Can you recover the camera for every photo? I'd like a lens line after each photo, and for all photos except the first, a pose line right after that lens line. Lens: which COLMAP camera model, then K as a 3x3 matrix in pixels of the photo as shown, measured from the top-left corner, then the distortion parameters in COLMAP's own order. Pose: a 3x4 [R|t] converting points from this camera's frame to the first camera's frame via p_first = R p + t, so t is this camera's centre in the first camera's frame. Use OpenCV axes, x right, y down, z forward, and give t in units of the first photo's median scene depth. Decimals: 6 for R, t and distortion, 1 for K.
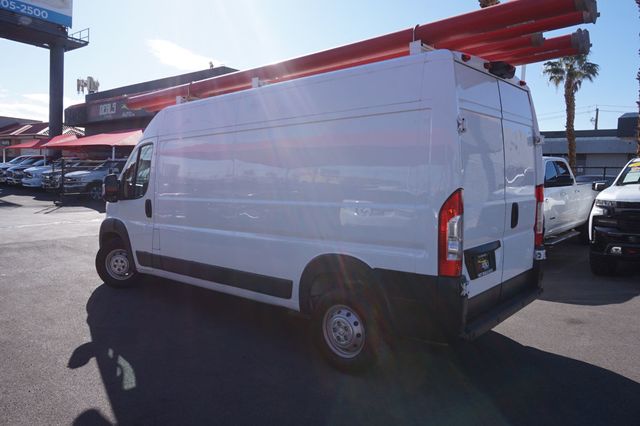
lens RADIAL K [[468.5, 0, 320.0], [0, 468.5, 213.0], [0, 0, 1]] dist [-0.010951, -0.002004]
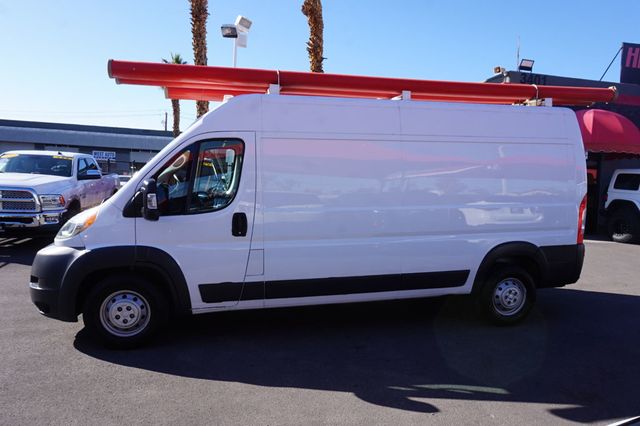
lens RADIAL K [[433.5, 0, 320.3], [0, 433.5, 212.9], [0, 0, 1]] dist [-0.054499, 0.068728]
pose [[0.567961, -0.066048, 0.820401, -1.021714], [0.044148, 0.997785, 0.049764, -0.066929], [-0.821871, 0.007955, 0.569619, 0.572491]]
